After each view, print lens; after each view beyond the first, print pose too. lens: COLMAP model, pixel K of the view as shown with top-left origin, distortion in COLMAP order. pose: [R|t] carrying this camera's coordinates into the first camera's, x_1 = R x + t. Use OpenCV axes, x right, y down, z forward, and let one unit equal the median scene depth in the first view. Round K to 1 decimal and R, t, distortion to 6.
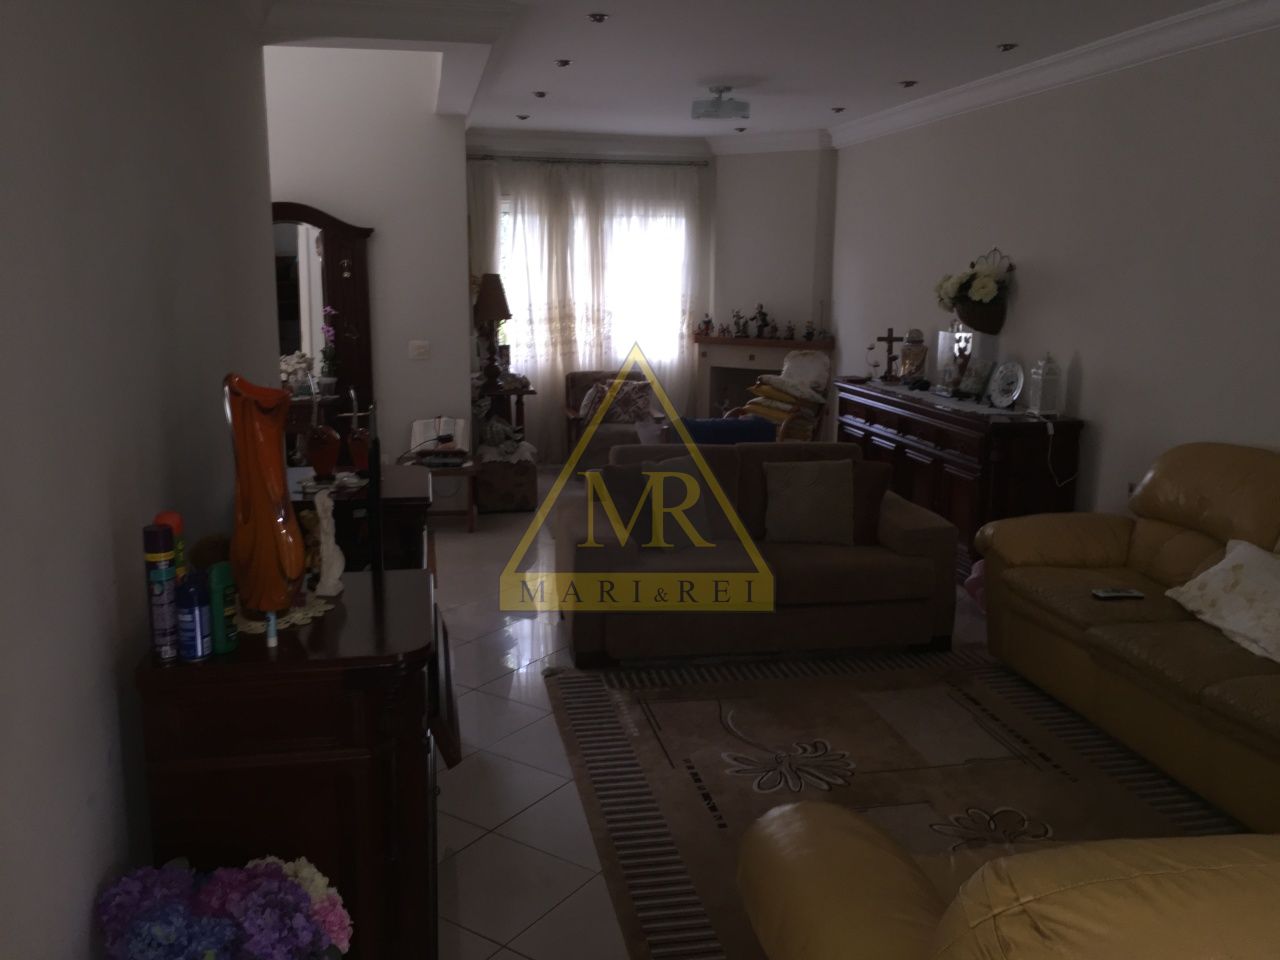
lens RADIAL K [[1088.0, 0, 638.5], [0, 1088.0, 478.9], [0, 0, 1]] dist [0.058321, -0.091271]
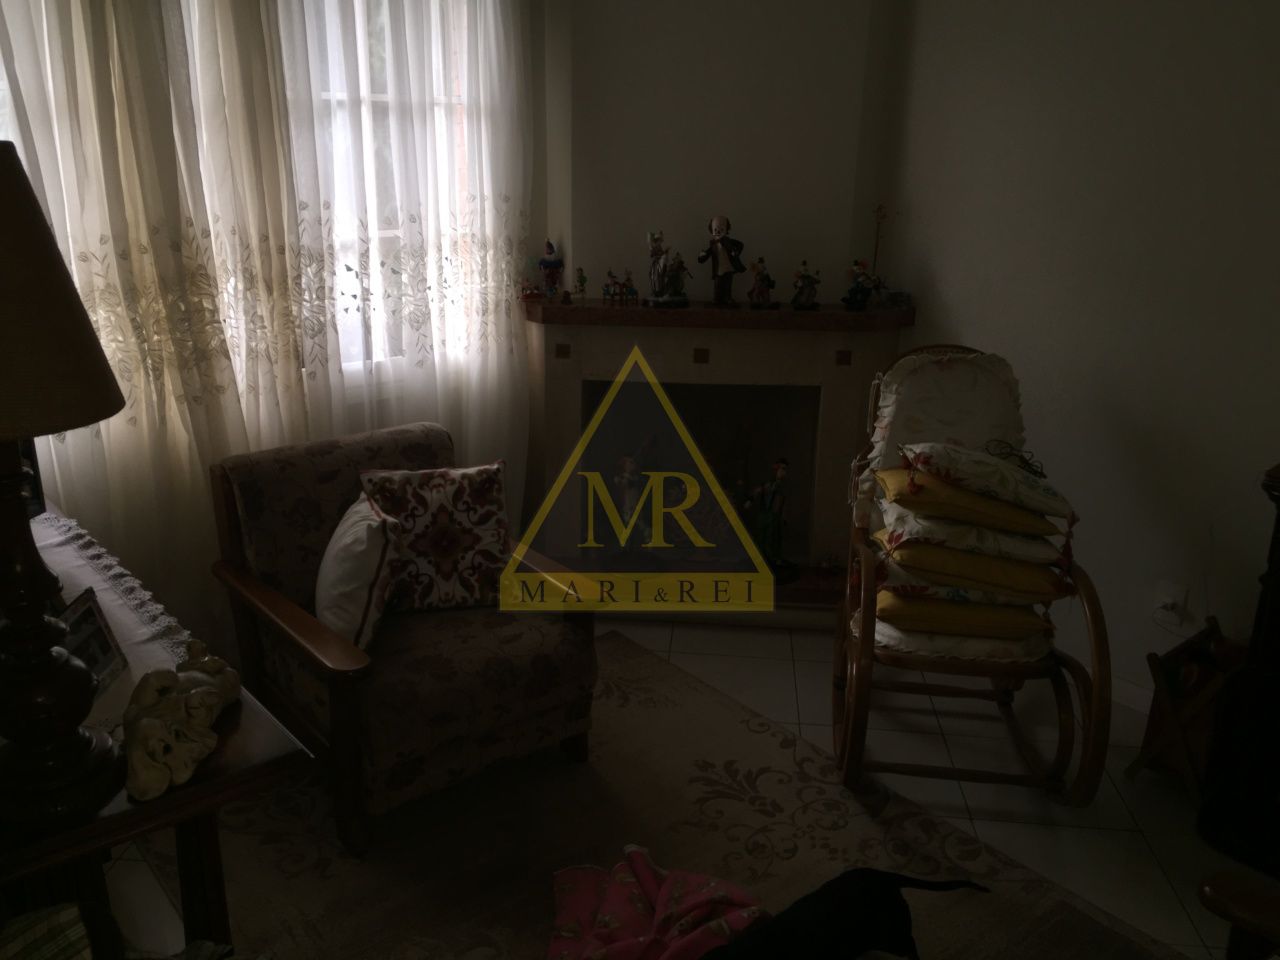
lens RADIAL K [[1088.0, 0, 638.0], [0, 1088.0, 481.6], [0, 0, 1]] dist [0.058321, -0.091271]
pose [[0.883603, -0.139181, 0.447074, -0.099265], [0.086079, 0.986812, 0.137083, -0.122914], [-0.460257, -0.082643, 0.883931, 0.659182]]
